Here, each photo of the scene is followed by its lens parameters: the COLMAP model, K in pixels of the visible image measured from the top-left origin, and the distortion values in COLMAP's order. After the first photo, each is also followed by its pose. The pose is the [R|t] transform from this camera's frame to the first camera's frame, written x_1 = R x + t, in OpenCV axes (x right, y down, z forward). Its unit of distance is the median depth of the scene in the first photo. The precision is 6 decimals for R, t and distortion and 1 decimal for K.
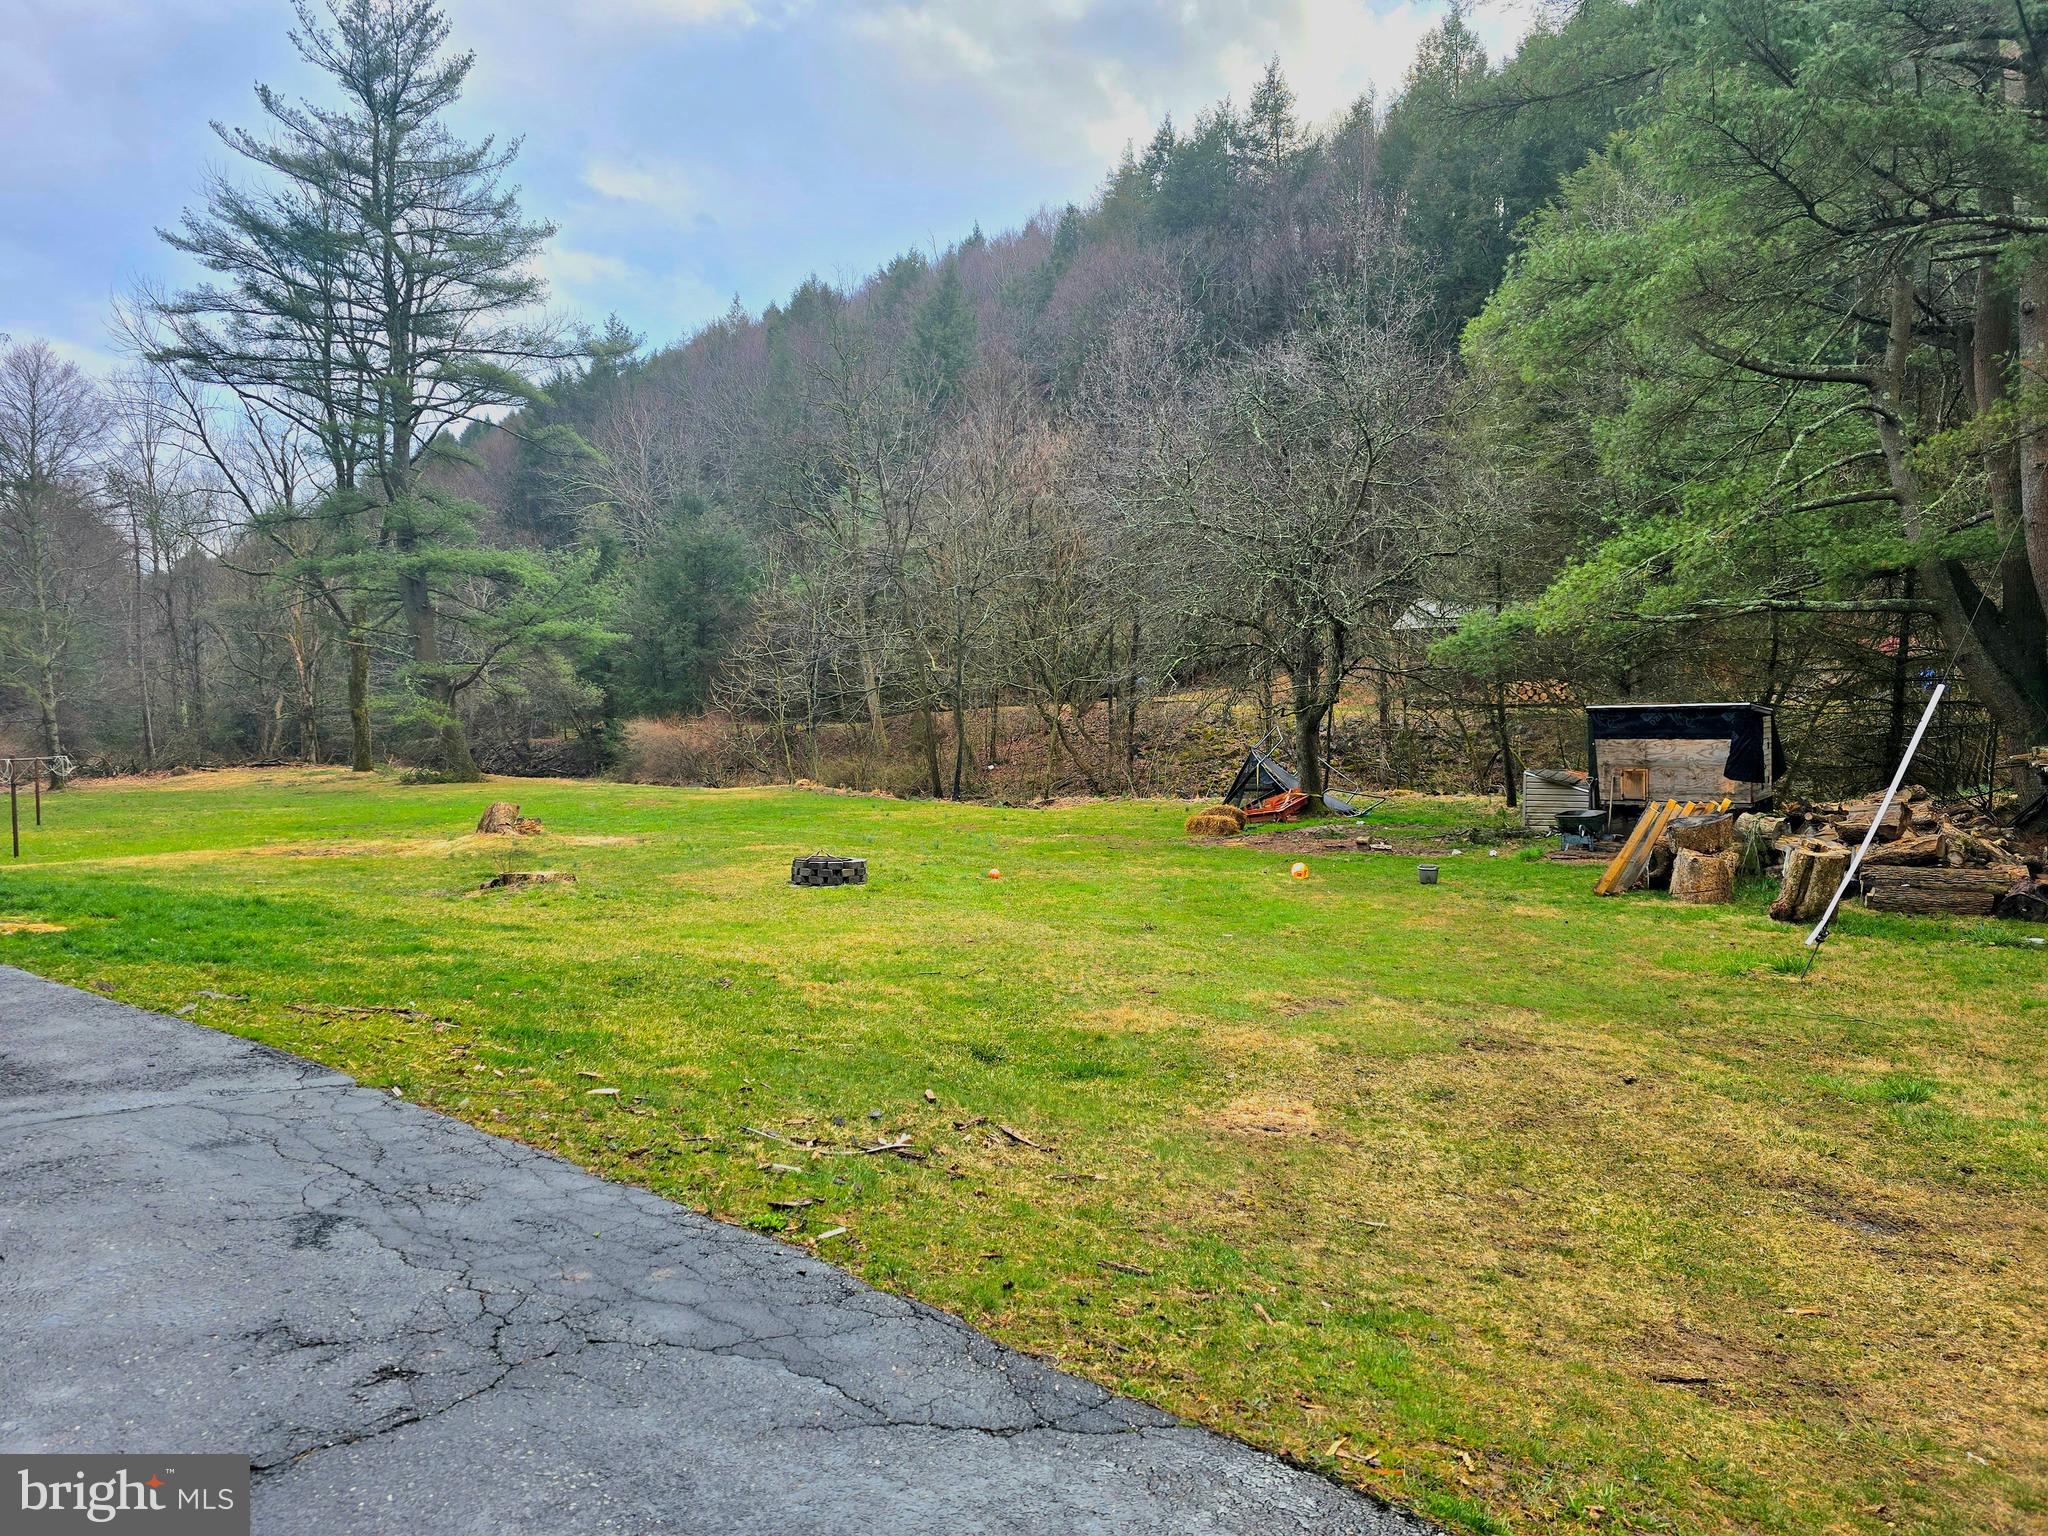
lens RADIAL K [[1372.4, 0, 1023.6], [0, 1372.4, 758.1], [0, 0, 1]] dist [0.068360, -0.060438]
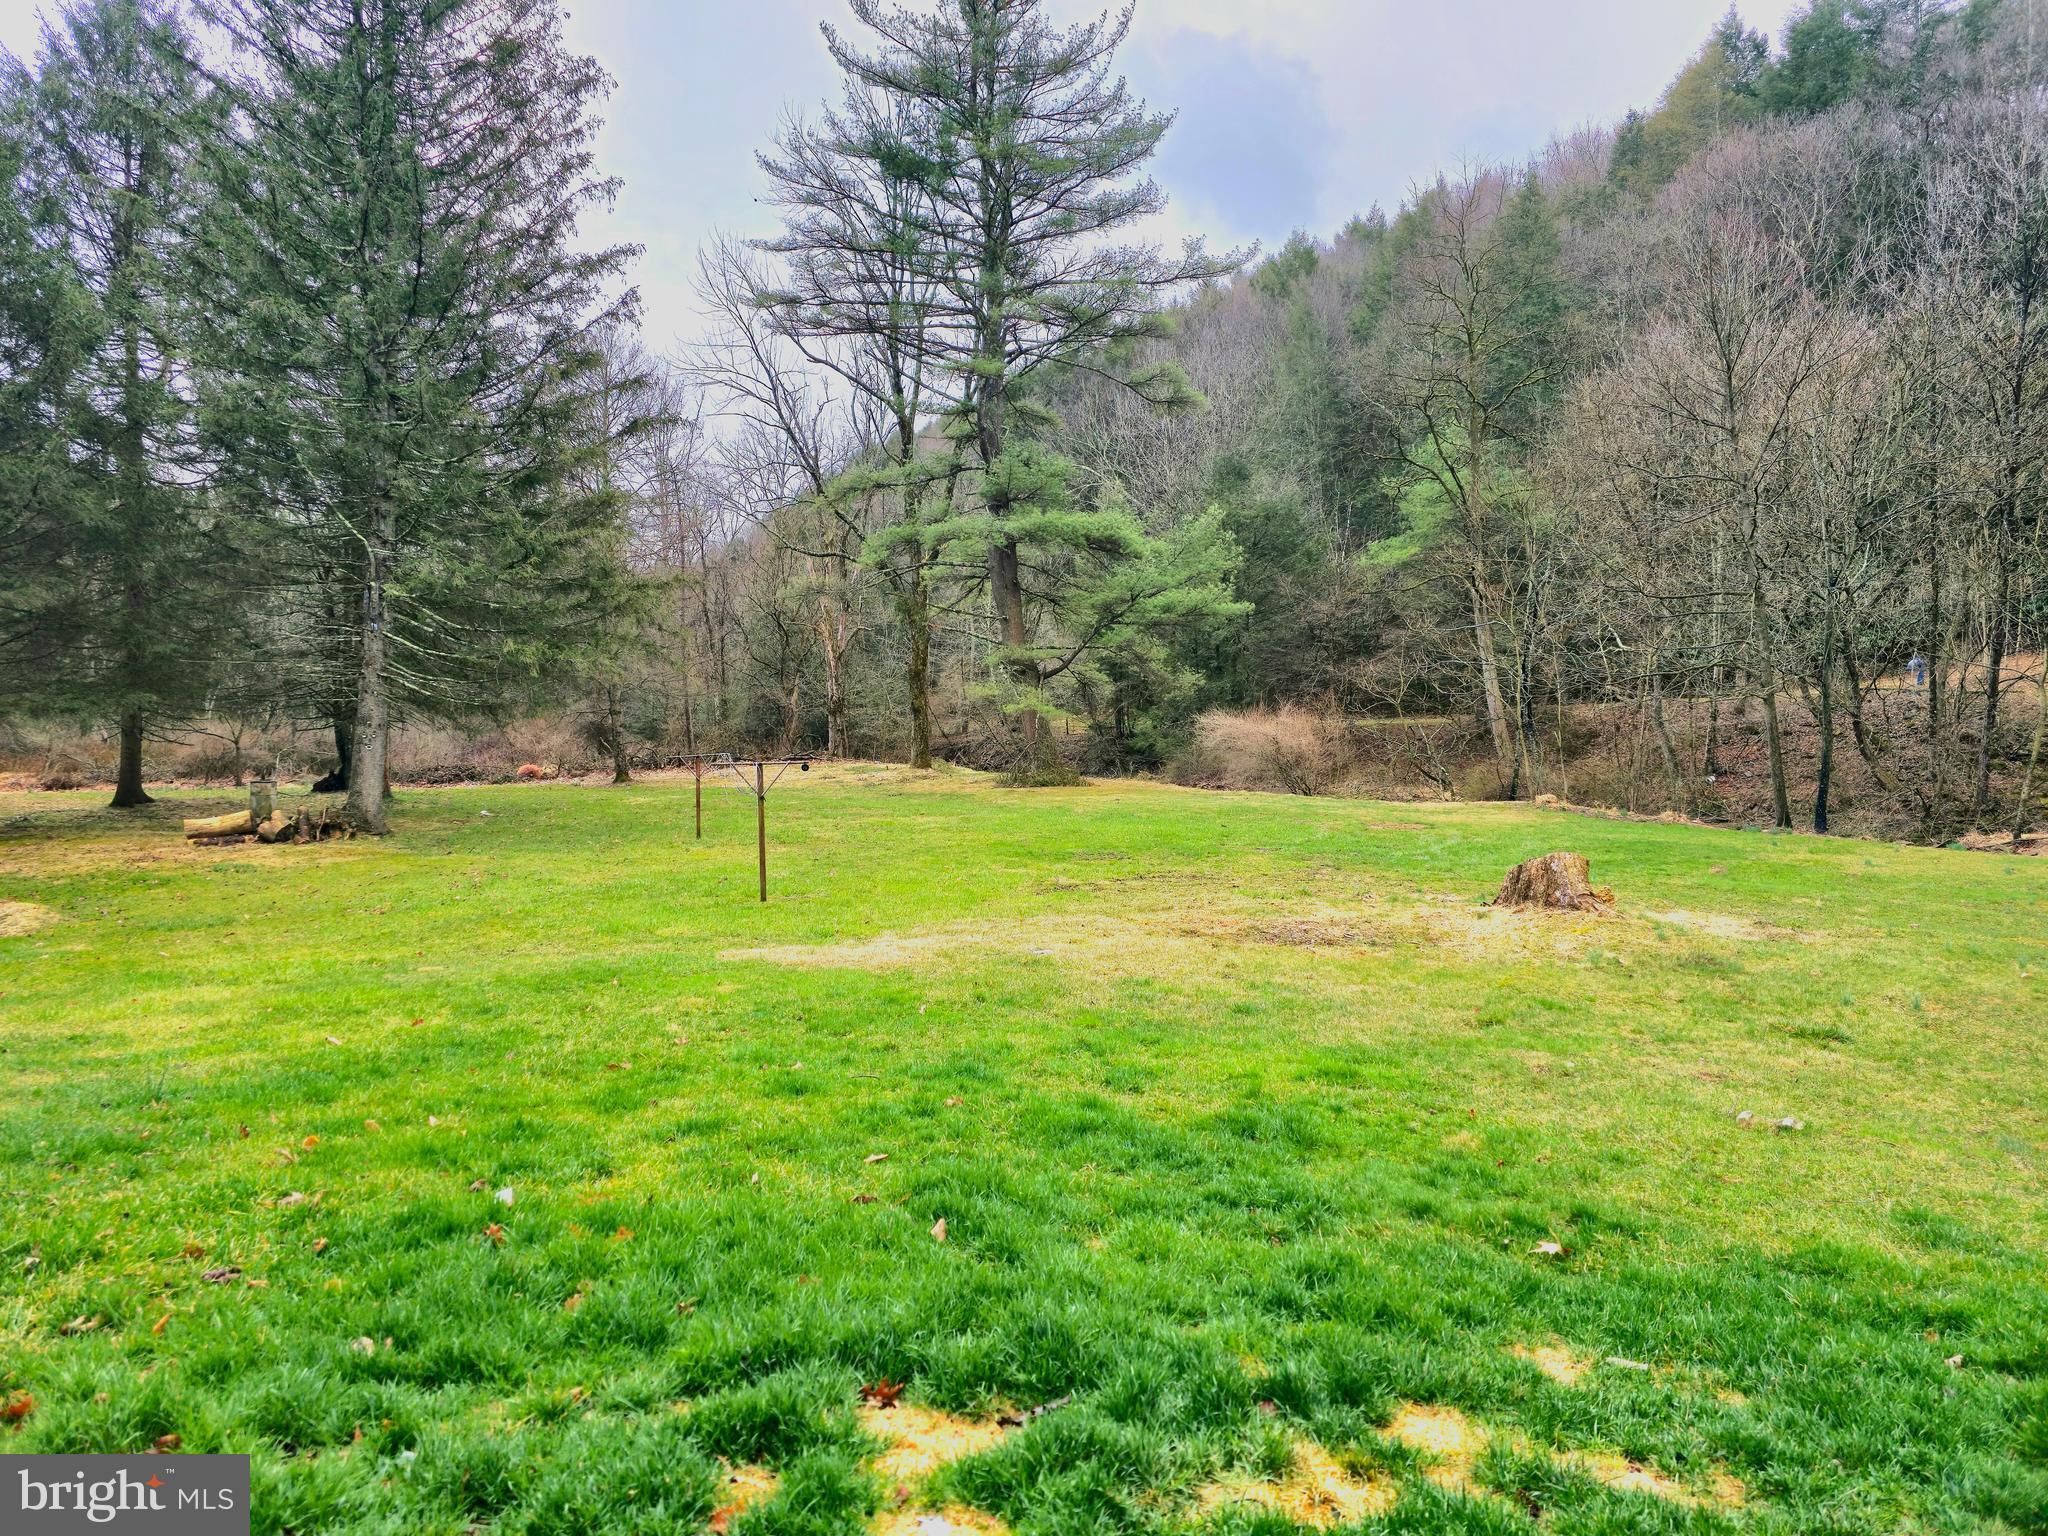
lens RADIAL K [[1372.4, 0, 1023.6], [0, 1372.4, 758.1], [0, 0, 1]] dist [0.068360, -0.060438]
pose [[0.964726, 0.015406, -0.262805, -0.158340], [-0.015294, 0.999880, 0.002472, -0.000730], [0.262812, 0.001635, 0.964846, 0.138168]]
